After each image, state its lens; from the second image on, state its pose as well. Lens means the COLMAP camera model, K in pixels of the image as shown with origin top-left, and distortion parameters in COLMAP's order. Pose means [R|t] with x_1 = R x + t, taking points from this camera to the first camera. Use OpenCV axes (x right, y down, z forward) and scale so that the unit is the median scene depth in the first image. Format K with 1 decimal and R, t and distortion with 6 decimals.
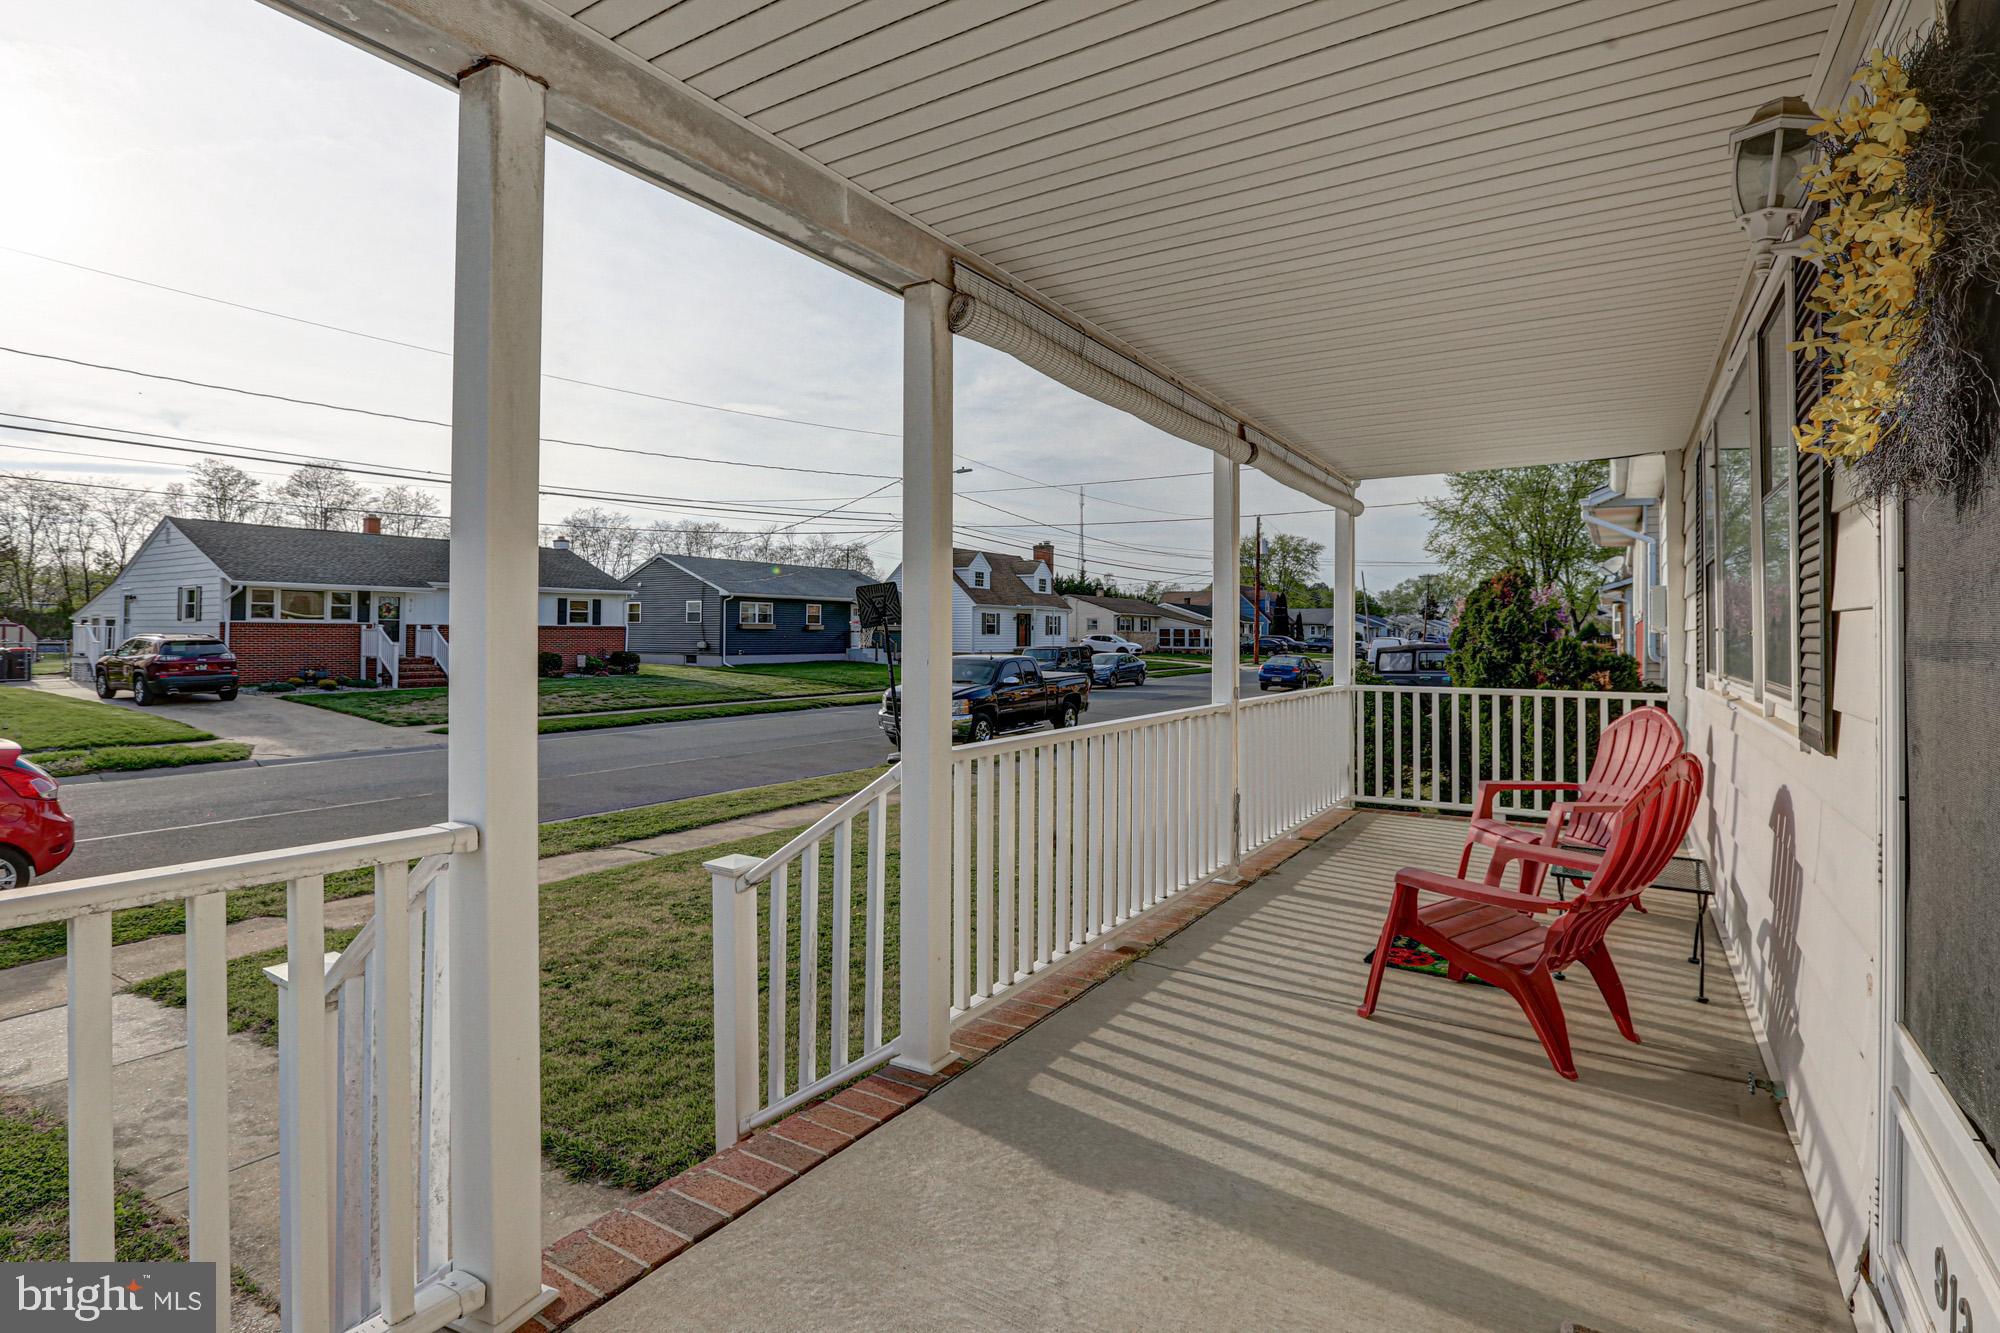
lens RADIAL K [[937.4, 0, 955.9], [0, 937.4, 643.2], [0, 0, 1]] dist [-0.003280, -0.000841]
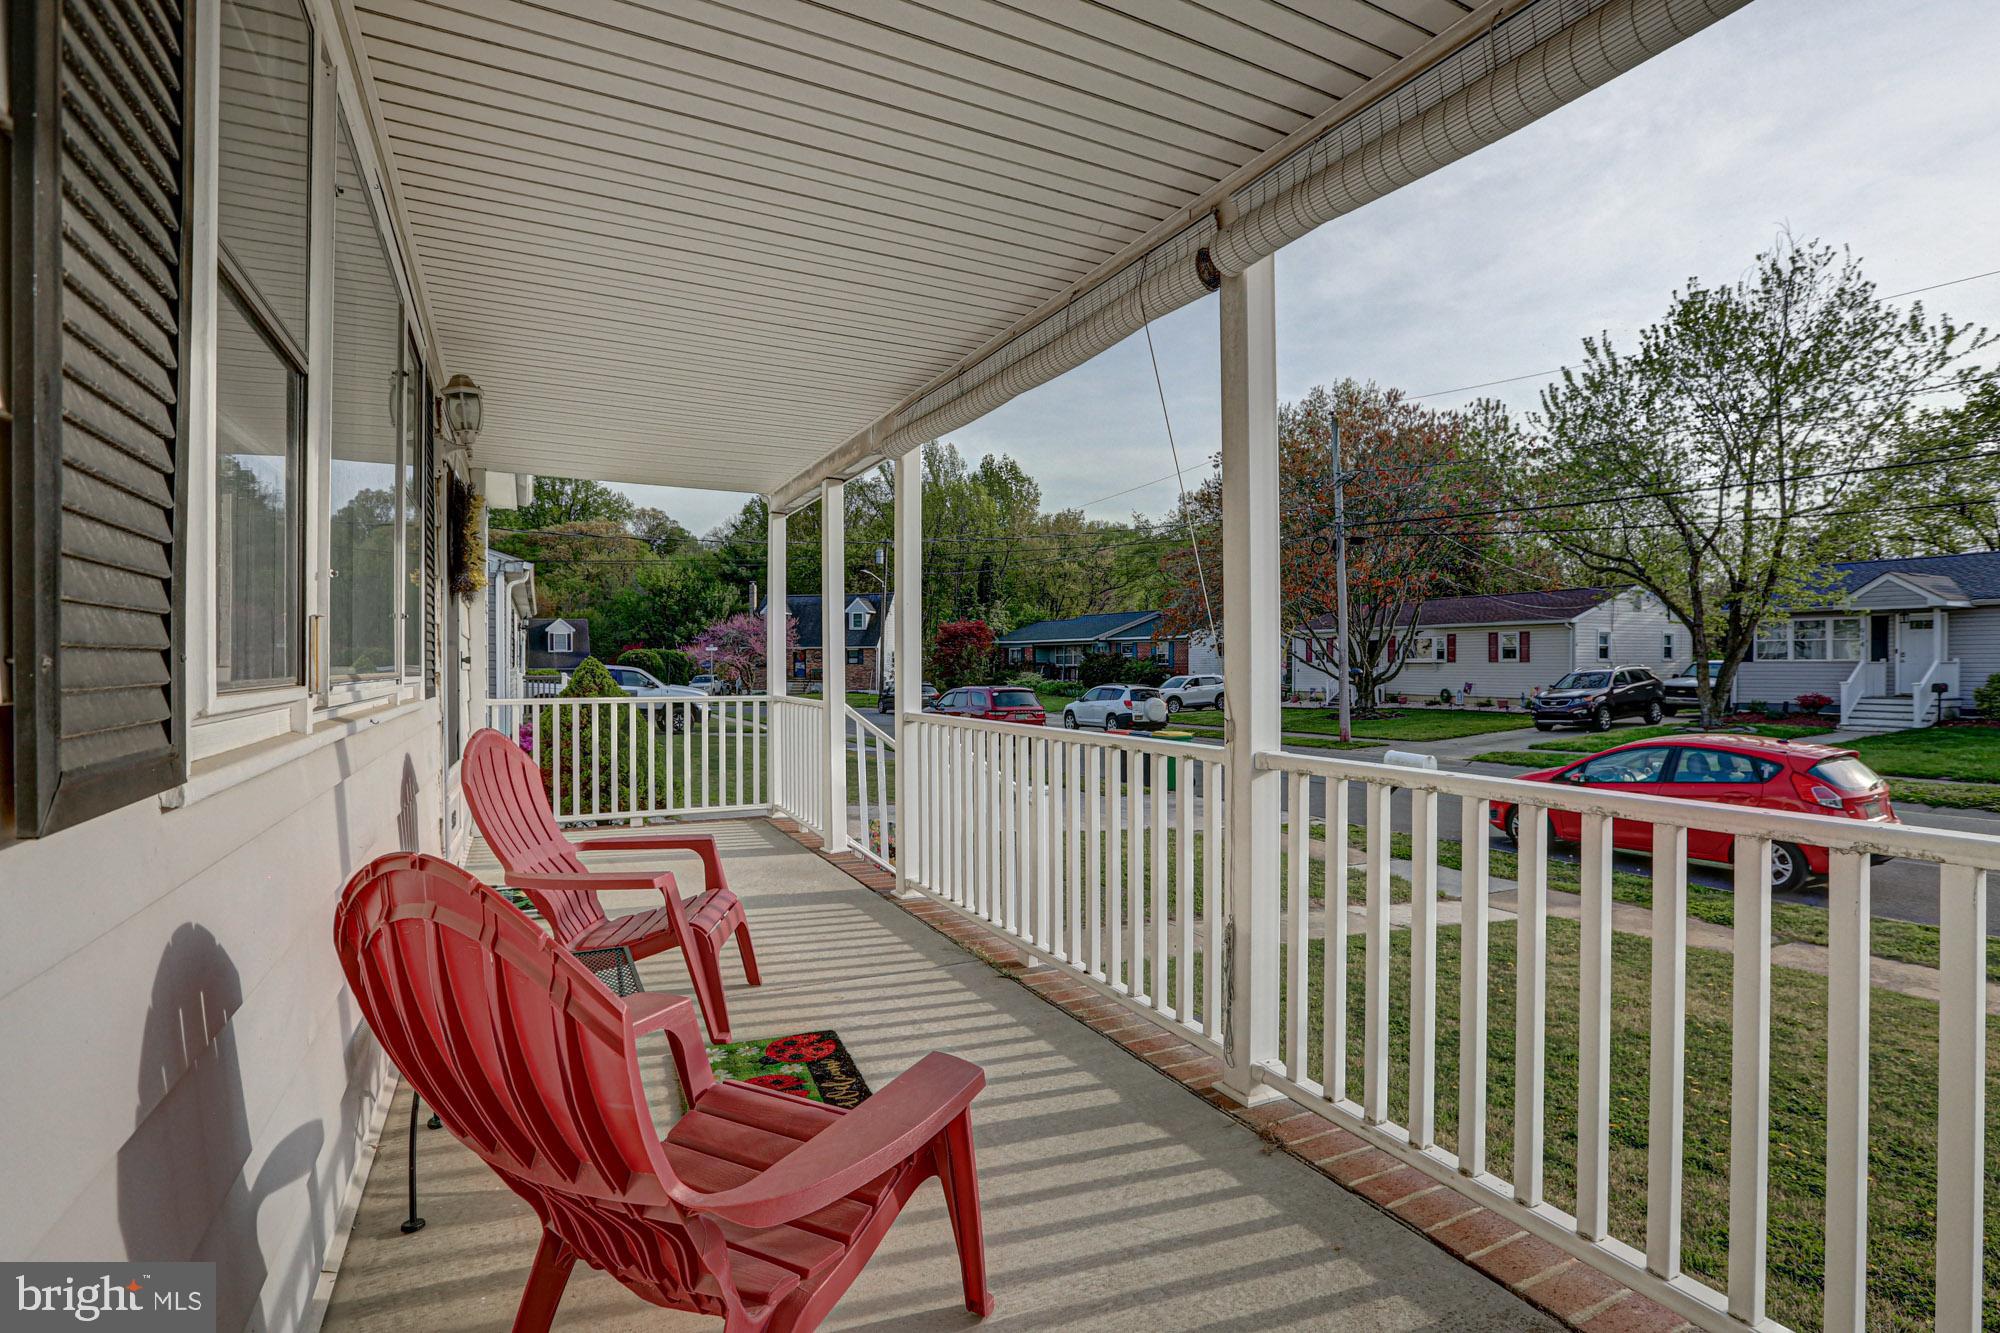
lens RADIAL K [[913.2, 0, 1000.0], [0, 913.2, 666.5], [0, 0, 1]] dist [-0.002408, -0.000252]
pose [[-0.453909, 0.005757, -0.891030, 1.063542], [-0.004998, 0.999947, 0.009007, 0.018741], [0.891034, 0.008542, -0.453856, 1.479549]]
